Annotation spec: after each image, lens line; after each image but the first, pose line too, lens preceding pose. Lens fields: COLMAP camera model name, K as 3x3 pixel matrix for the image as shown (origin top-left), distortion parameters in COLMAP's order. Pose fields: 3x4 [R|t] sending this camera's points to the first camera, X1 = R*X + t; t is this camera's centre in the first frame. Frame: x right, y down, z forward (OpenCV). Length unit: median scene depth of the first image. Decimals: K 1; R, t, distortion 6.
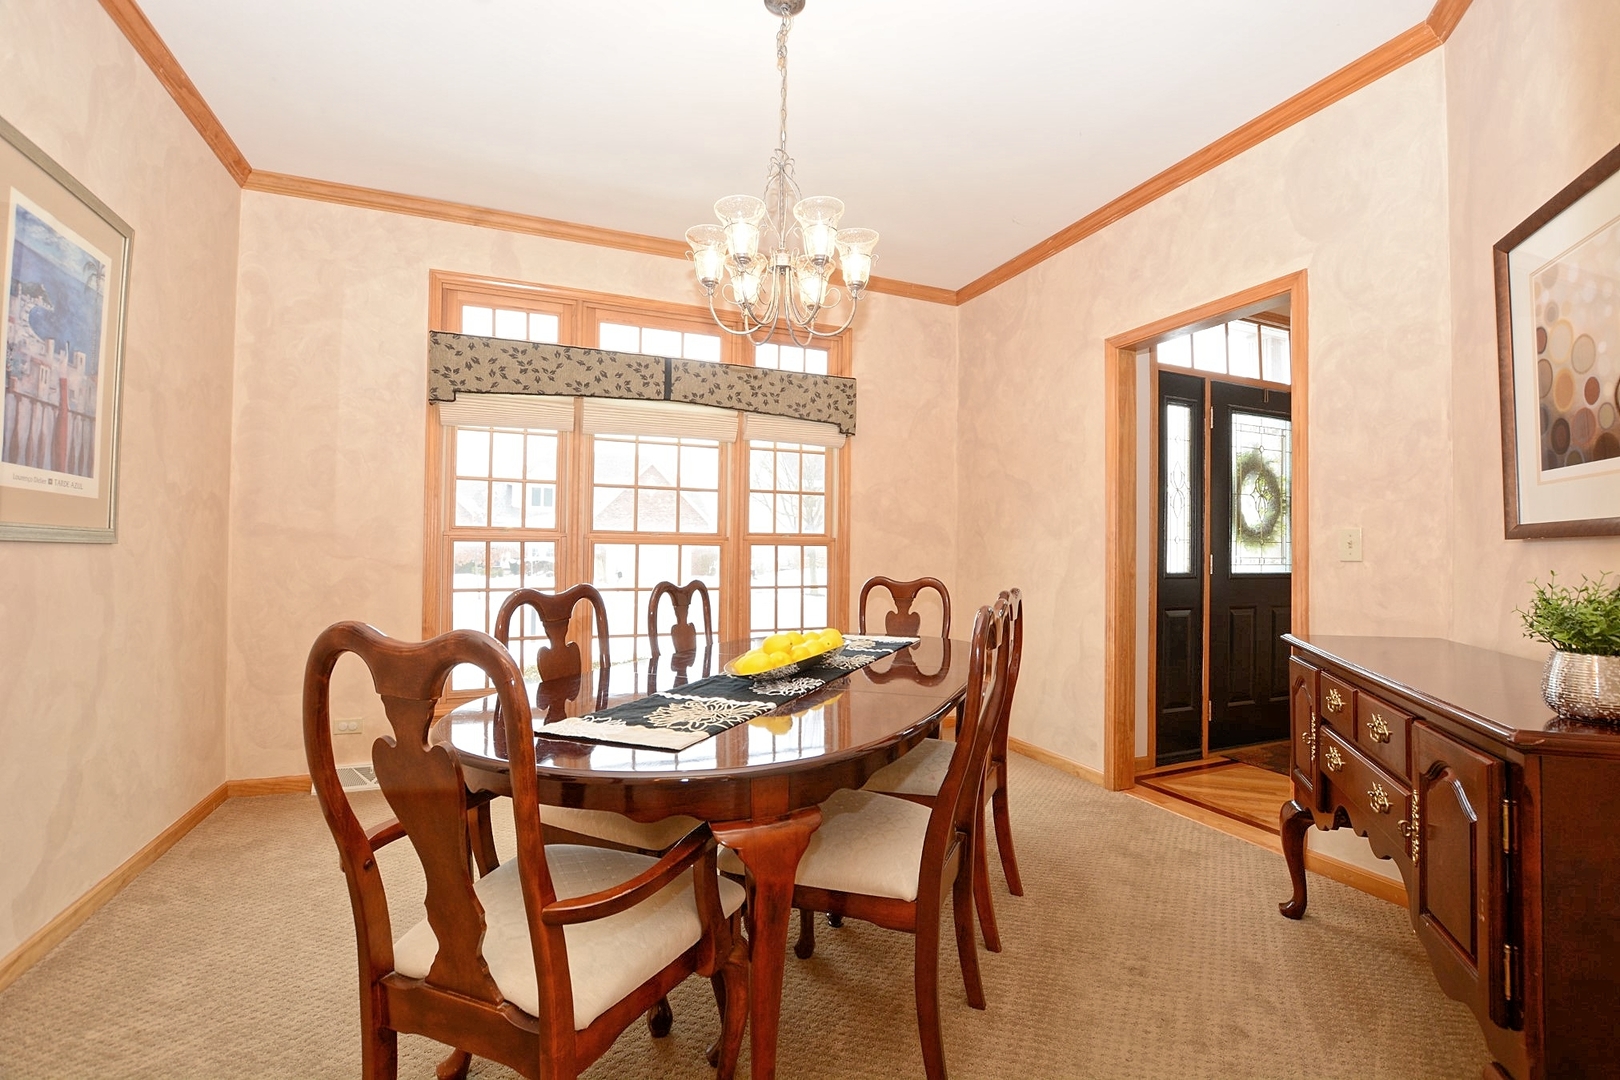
lens RADIAL K [[710.2, 0, 815.0], [0, 710.2, 544.0], [0, 0, 1]] dist [-0.023222, 0.001340]
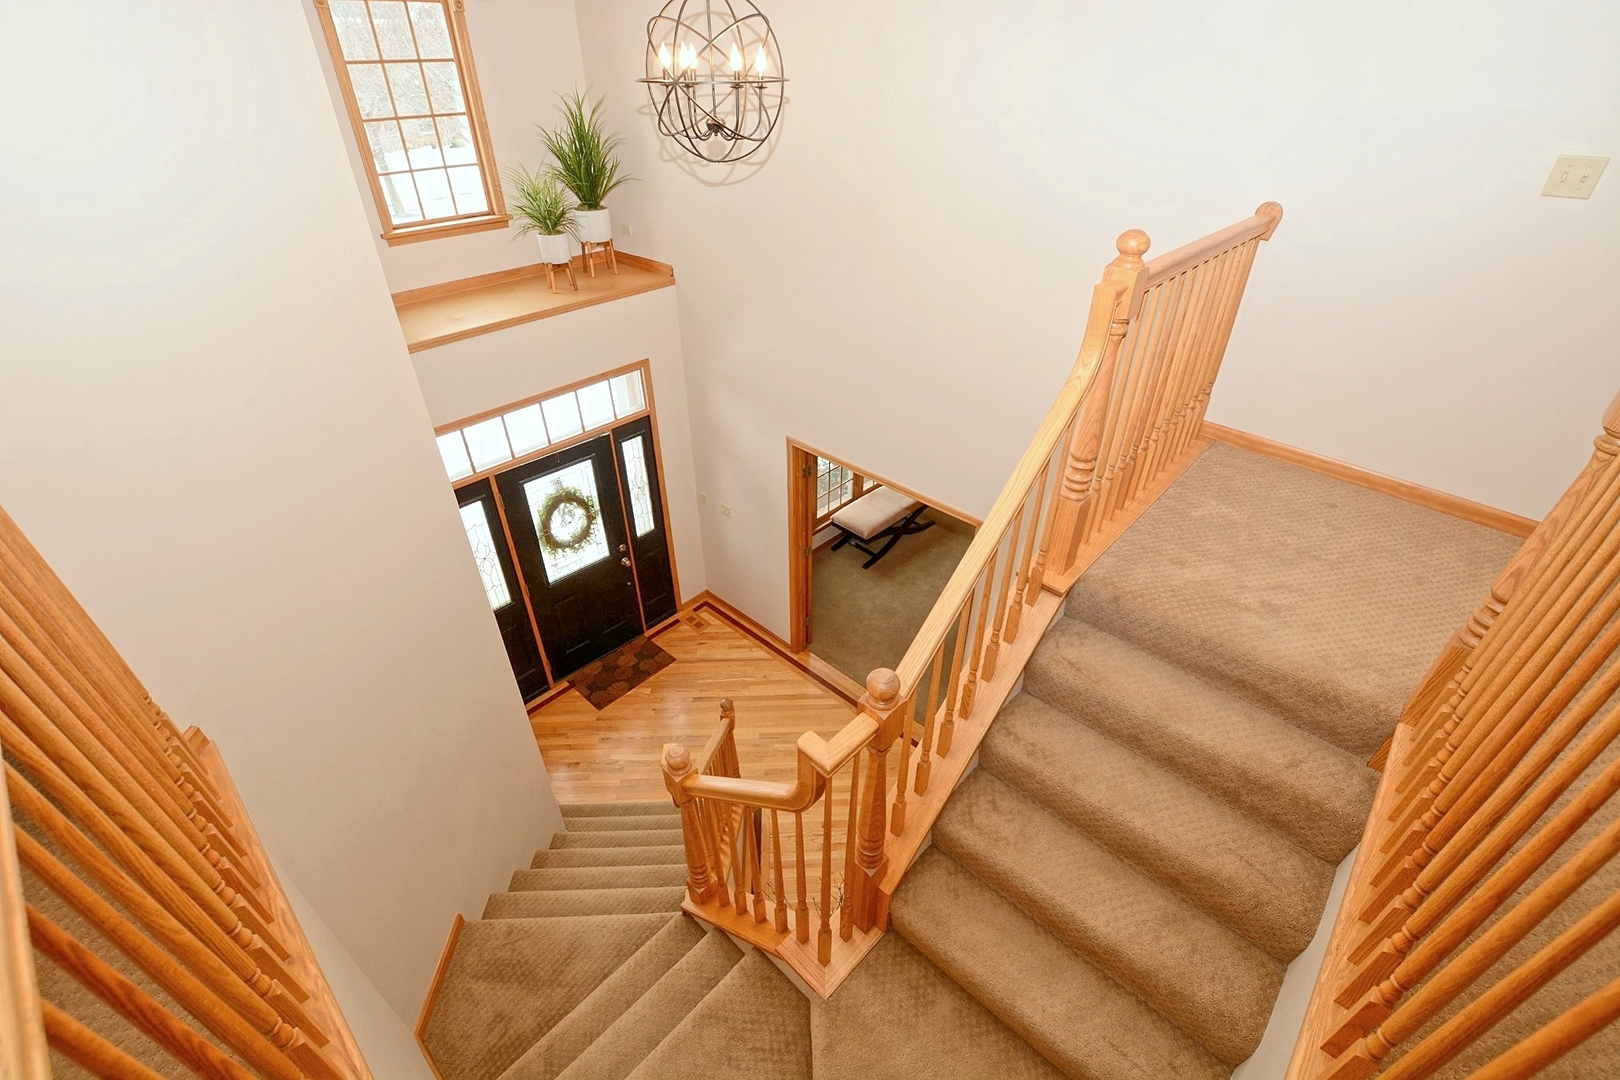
lens RADIAL K [[710.2, 0, 815.0], [0, 710.2, 544.0], [0, 0, 1]] dist [-0.023222, 0.001340]
pose [[0.909820, -0.244699, 0.335187, 0.637708], [0.003903, 0.812682, 0.582694, -0.868902], [-0.414985, -0.528838, 0.740349, -0.234704]]
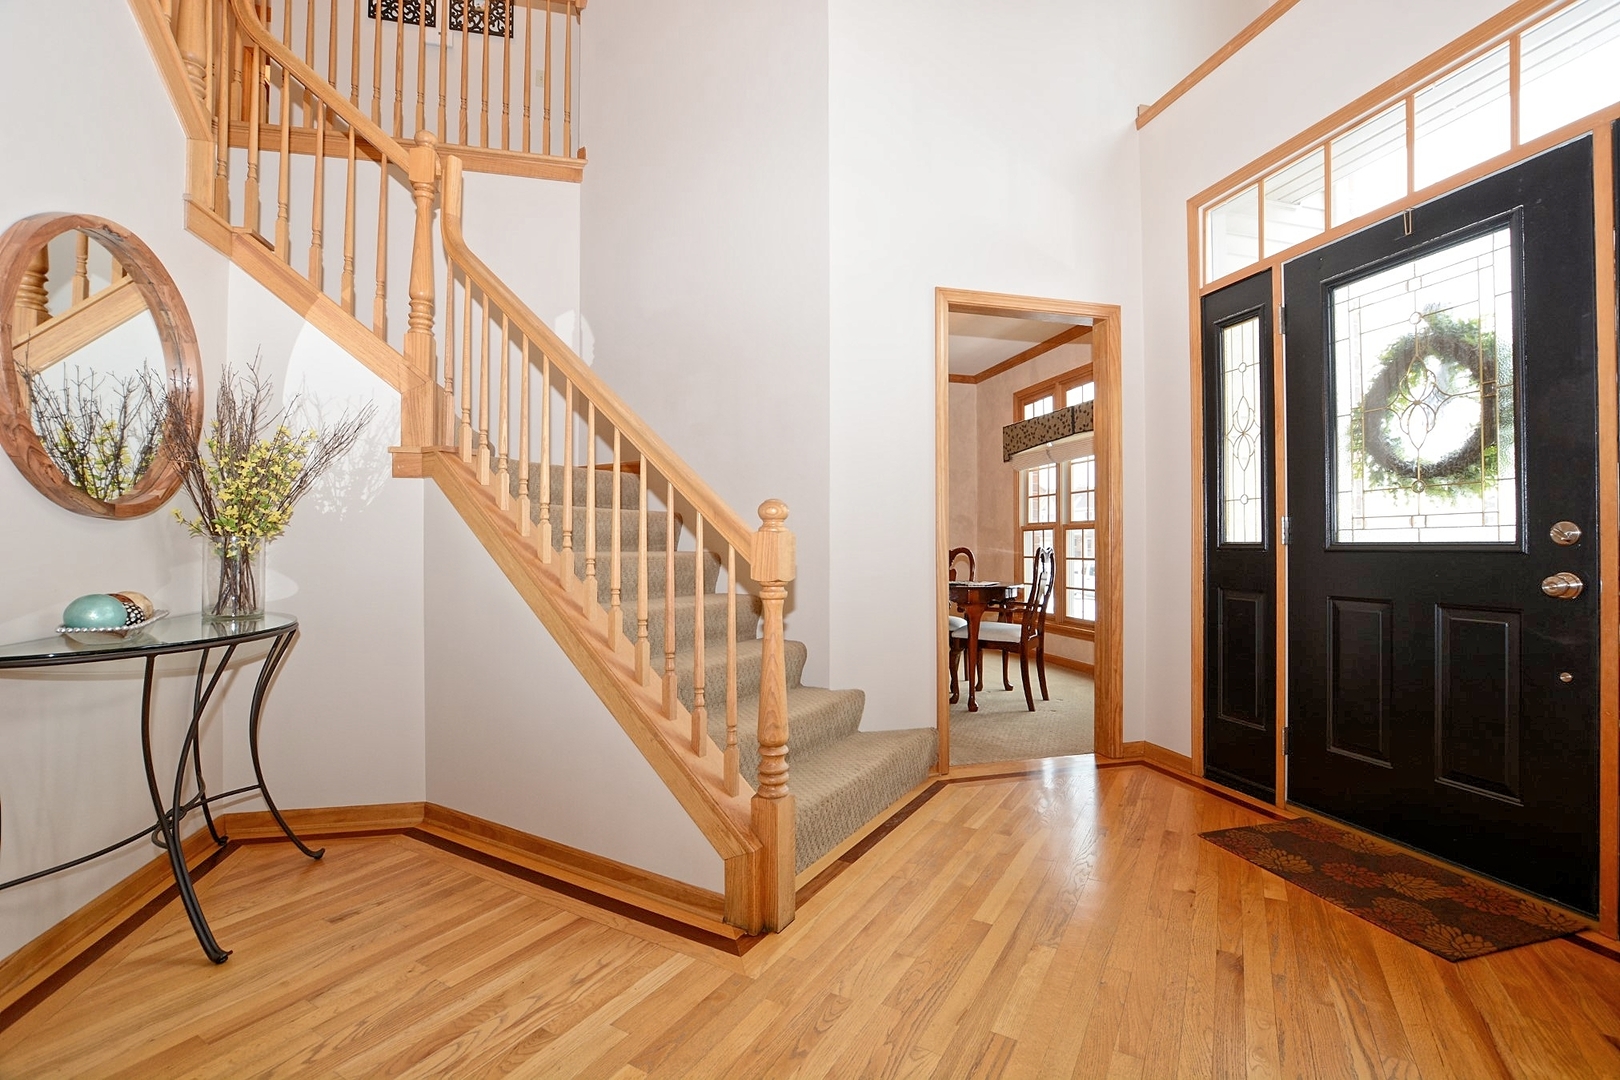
lens RADIAL K [[710.2, 0, 815.0], [0, 710.2, 544.0], [0, 0, 1]] dist [-0.023222, 0.001340]
pose [[-0.139194, -0.015413, -0.990145, 1.317979], [0.011171, 0.999791, -0.017134, 0.049433], [0.990202, -0.013446, -0.138992, 0.642975]]
